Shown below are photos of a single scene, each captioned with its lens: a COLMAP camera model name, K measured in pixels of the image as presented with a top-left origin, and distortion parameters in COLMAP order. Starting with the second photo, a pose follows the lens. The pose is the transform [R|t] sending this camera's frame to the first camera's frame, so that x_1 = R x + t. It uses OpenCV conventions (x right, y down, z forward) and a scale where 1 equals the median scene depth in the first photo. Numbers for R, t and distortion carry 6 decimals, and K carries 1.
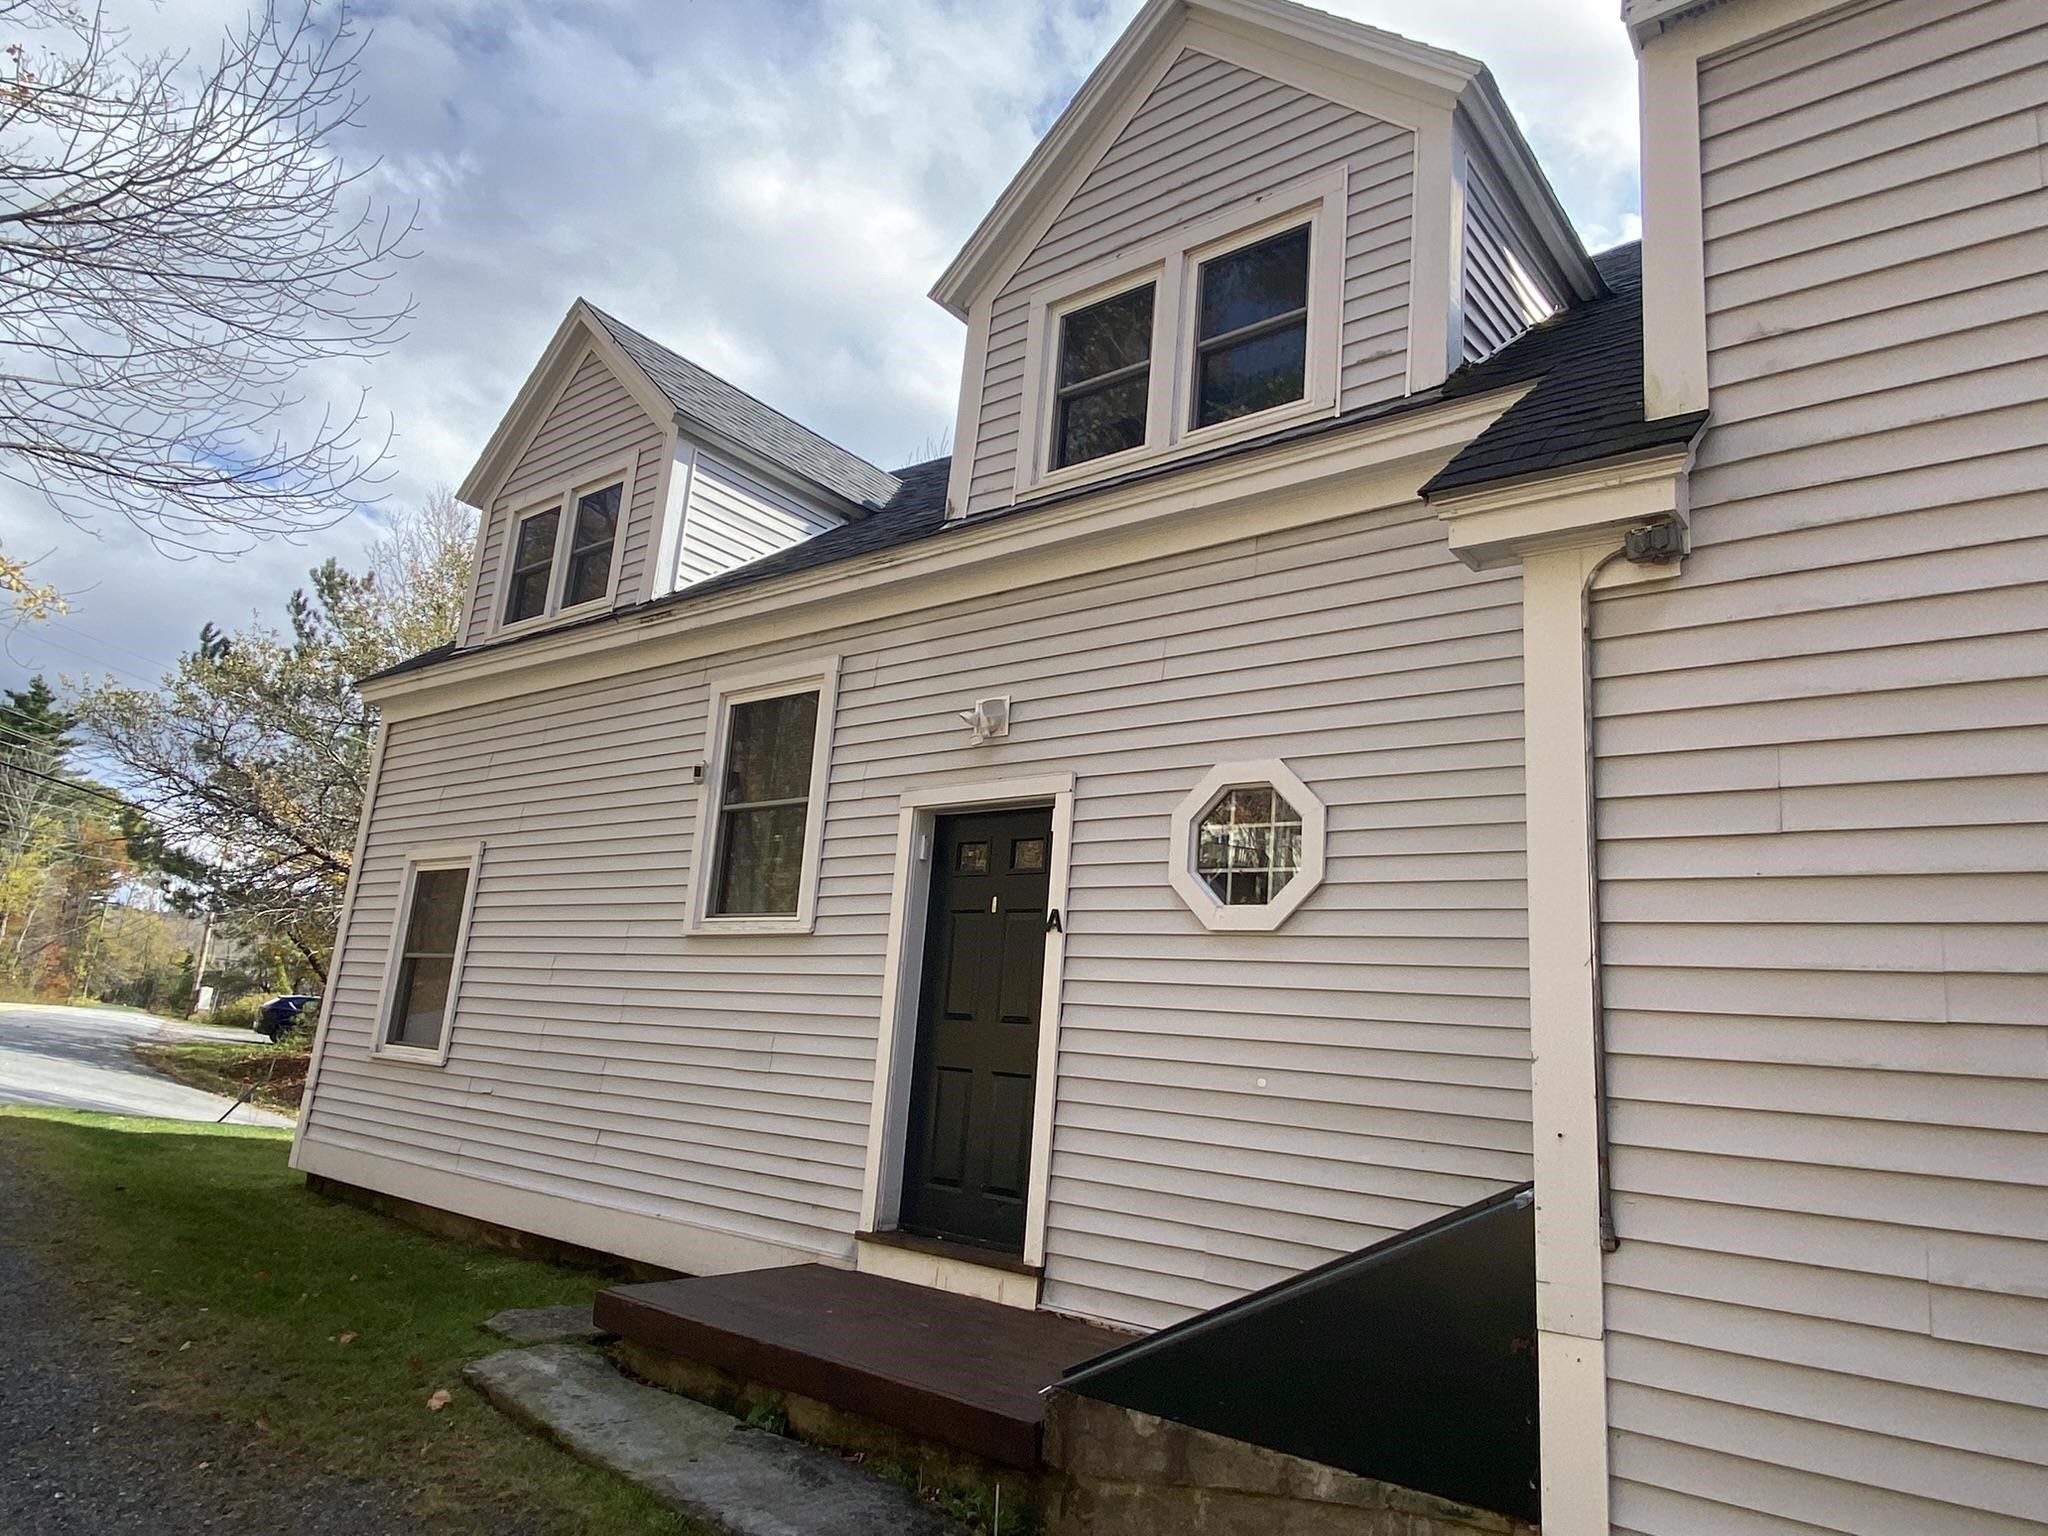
lens RADIAL K [[1264.6, 0, 1030.1], [0, 1264.6, 762.8], [0, 0, 1]] dist [0.002259, 0.000168]
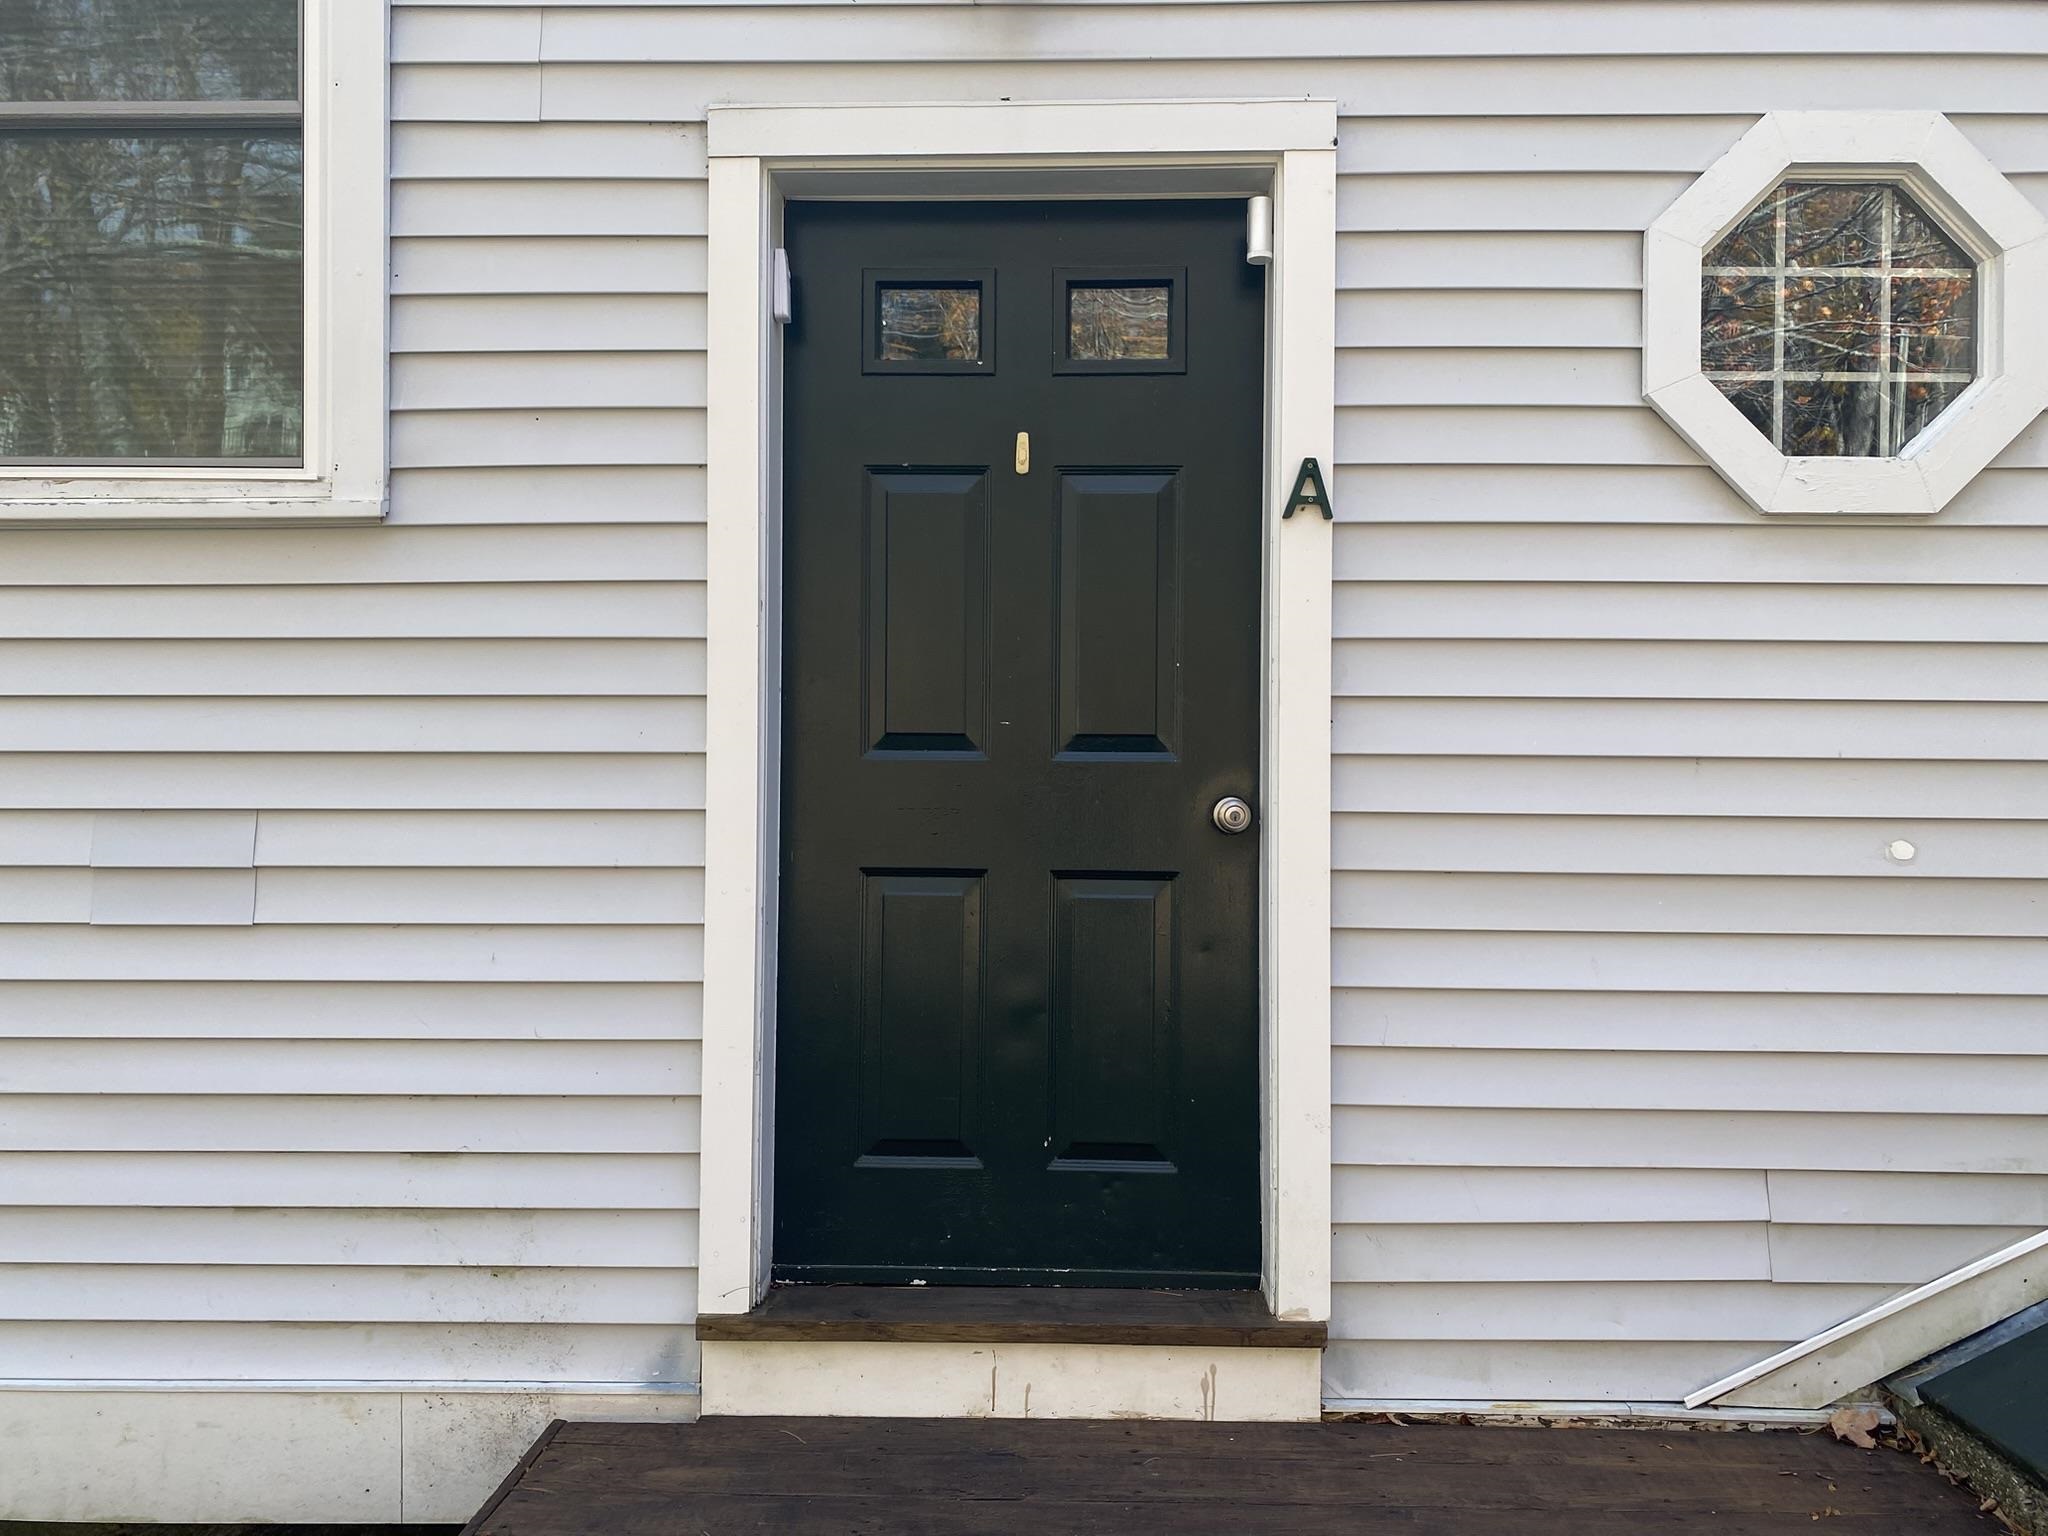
lens RADIAL K [[1553.5, 0, 1023.9], [0, 1553.5, 784.8], [0, 0, 1]] dist [0.044307, -0.001263]
pose [[0.791937, -0.062462, 0.607400, -0.345667], [-0.084932, 0.973816, 0.210878, 0.118524], [-0.604667, -0.218590, 0.765896, 0.653893]]
